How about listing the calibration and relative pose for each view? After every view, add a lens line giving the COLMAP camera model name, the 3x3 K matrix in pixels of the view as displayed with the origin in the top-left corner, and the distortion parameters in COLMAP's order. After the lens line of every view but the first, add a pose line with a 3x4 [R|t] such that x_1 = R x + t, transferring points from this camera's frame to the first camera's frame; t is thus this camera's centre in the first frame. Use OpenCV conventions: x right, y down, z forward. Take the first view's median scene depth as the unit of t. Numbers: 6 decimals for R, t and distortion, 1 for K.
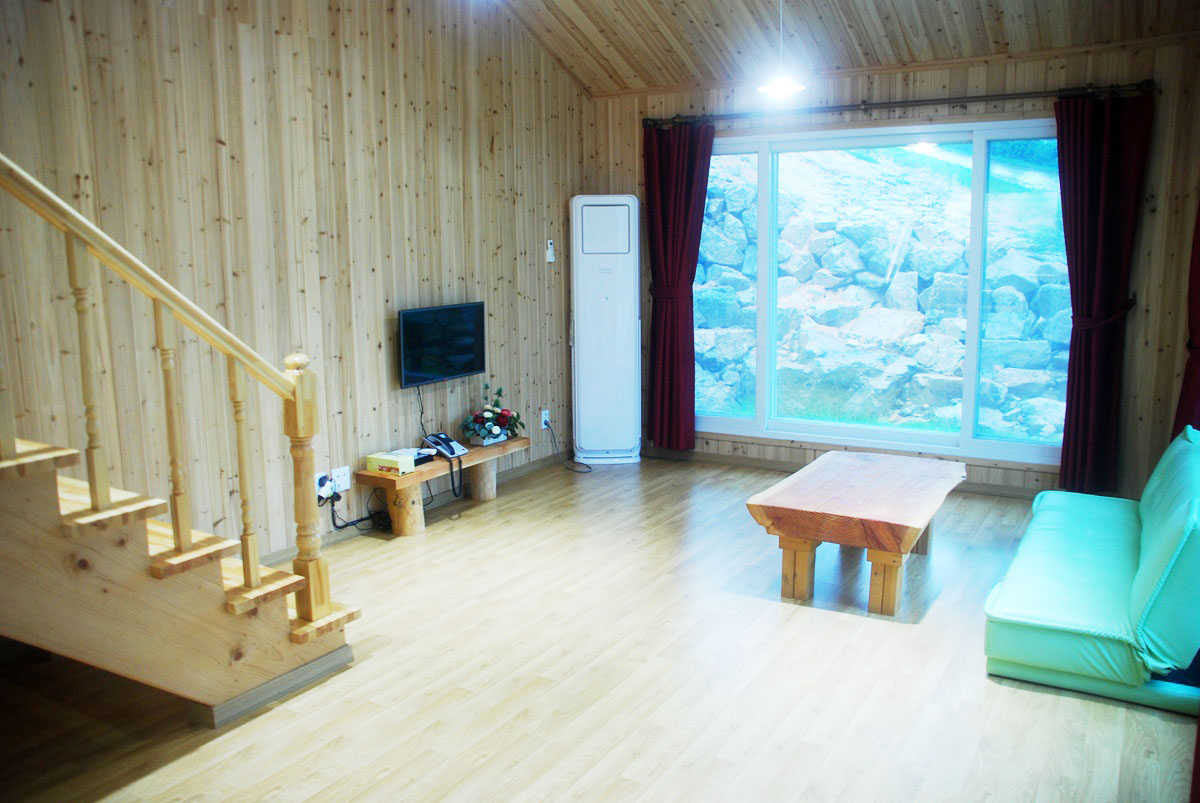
lens RADIAL K [[930.9, 0, 600.0], [0, 930.9, 401.5], [0, 0, 1]] dist [-0.167317, 0.148109]
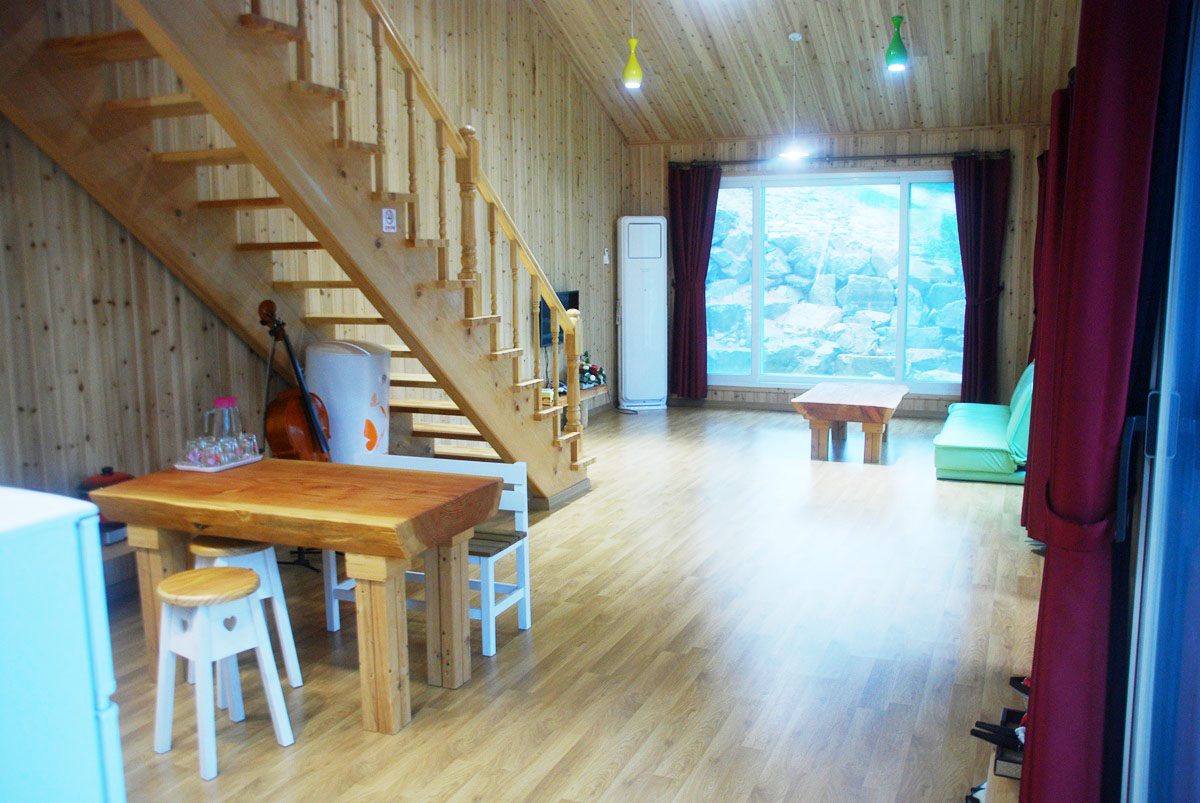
lens RADIAL K [[968.7, 0, 595.4], [0, 968.7, 406.0], [0, 0, 1]] dist [-0.166438, 0.174588]
pose [[0.991391, -0.019795, 0.129429, -0.260857], [0.021383, 0.999712, -0.010897, 0.078251], [-0.129176, 0.013571, 0.991529, -0.432908]]
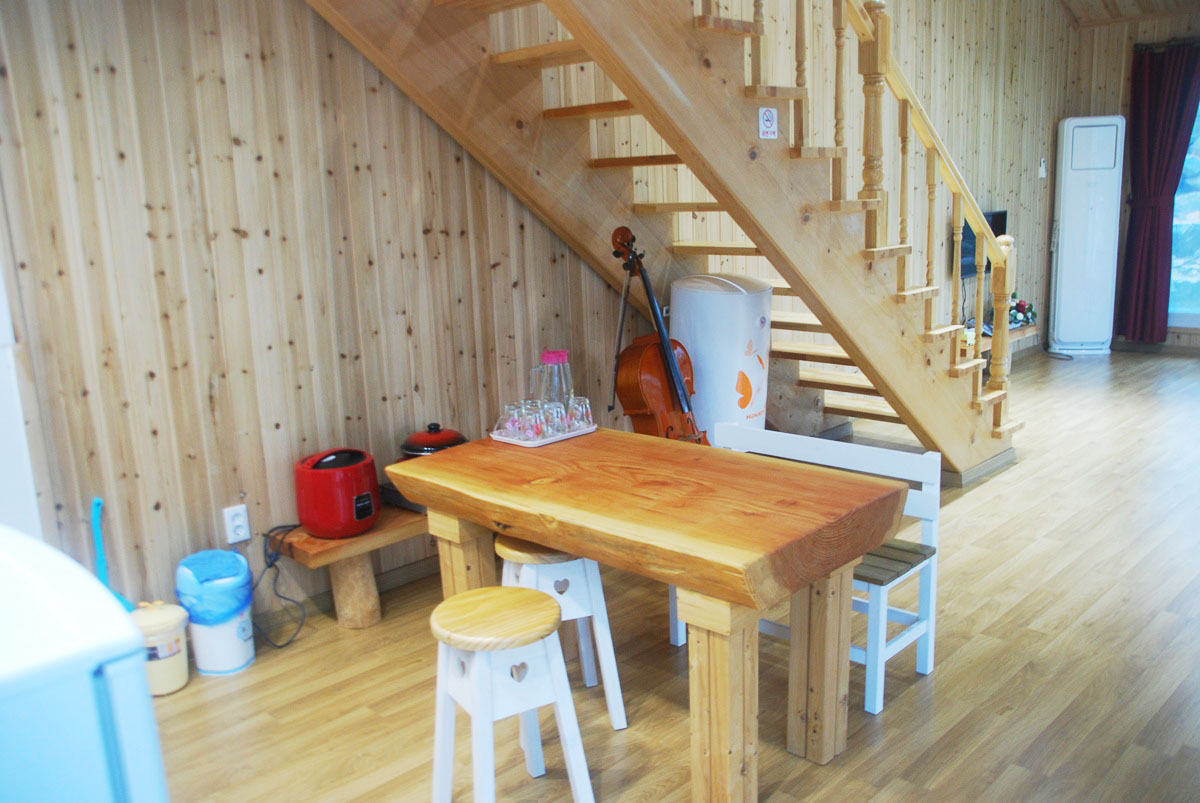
lens RADIAL K [[967.4, 0, 624.4], [0, 967.4, 398.9], [0, 0, 1]] dist [-0.135819, 0.175531]
pose [[0.968519, 0.023168, -0.247858, -0.258686], [-0.008075, 0.998060, 0.061740, 0.056470], [0.248807, -0.057795, 0.966827, -0.286747]]
